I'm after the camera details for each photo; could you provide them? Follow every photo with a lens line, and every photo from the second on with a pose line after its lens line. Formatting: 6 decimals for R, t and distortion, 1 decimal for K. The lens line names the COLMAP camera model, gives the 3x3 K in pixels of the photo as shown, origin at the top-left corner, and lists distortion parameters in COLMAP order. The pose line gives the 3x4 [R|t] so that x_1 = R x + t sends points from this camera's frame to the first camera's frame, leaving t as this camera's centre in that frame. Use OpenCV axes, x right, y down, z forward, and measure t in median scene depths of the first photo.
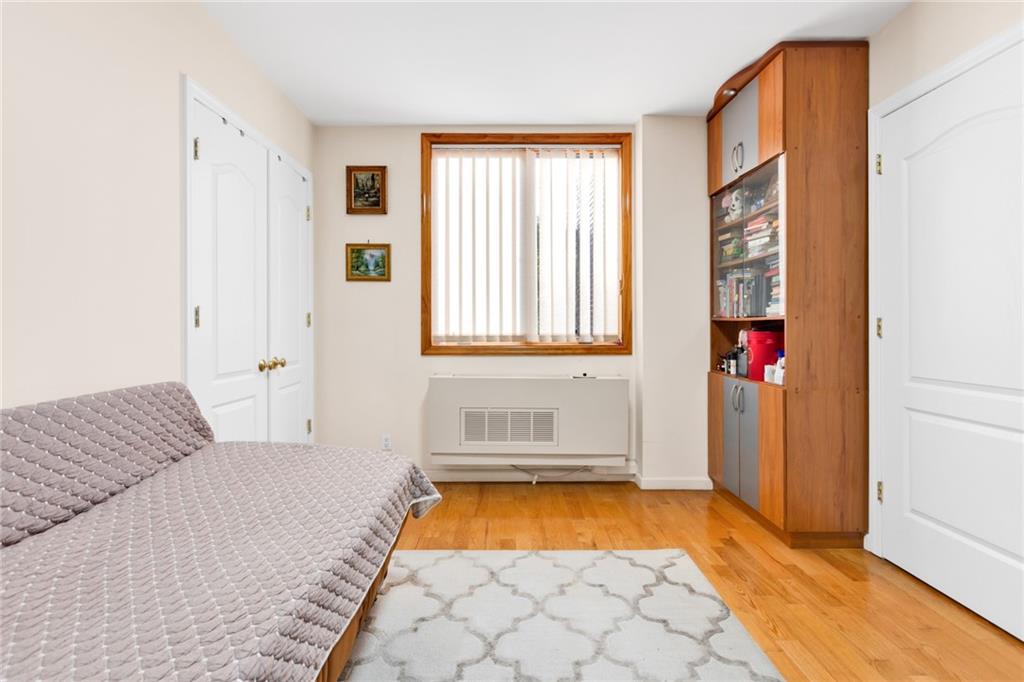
lens RADIAL K [[451.2, 0, 507.1], [0, 451.2, 327.8], [0, 0, 1]] dist [0.000589, 0.000000]
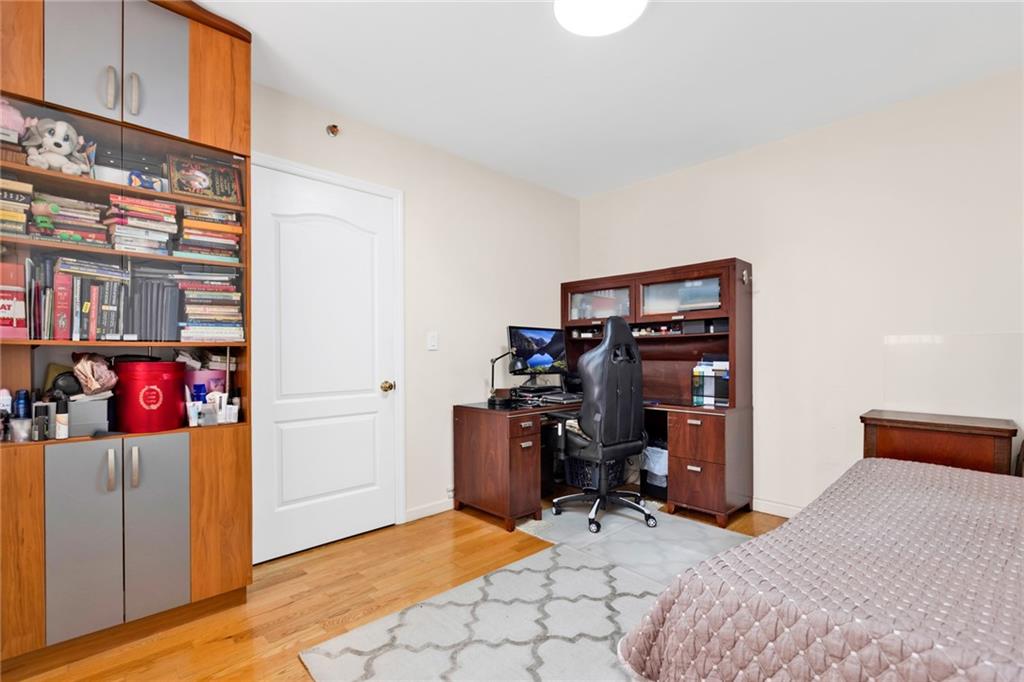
lens RADIAL K [[455.0, 0, 512.5], [0, 455.0, 351.8], [0, 0, 1]] dist [0.000245, -0.000009]
pose [[-0.670555, 0.003604, 0.741851, -0.449330], [0.004602, 0.999989, -0.000699, -0.005998], [-0.741846, 0.002945, -0.670564, 1.368473]]
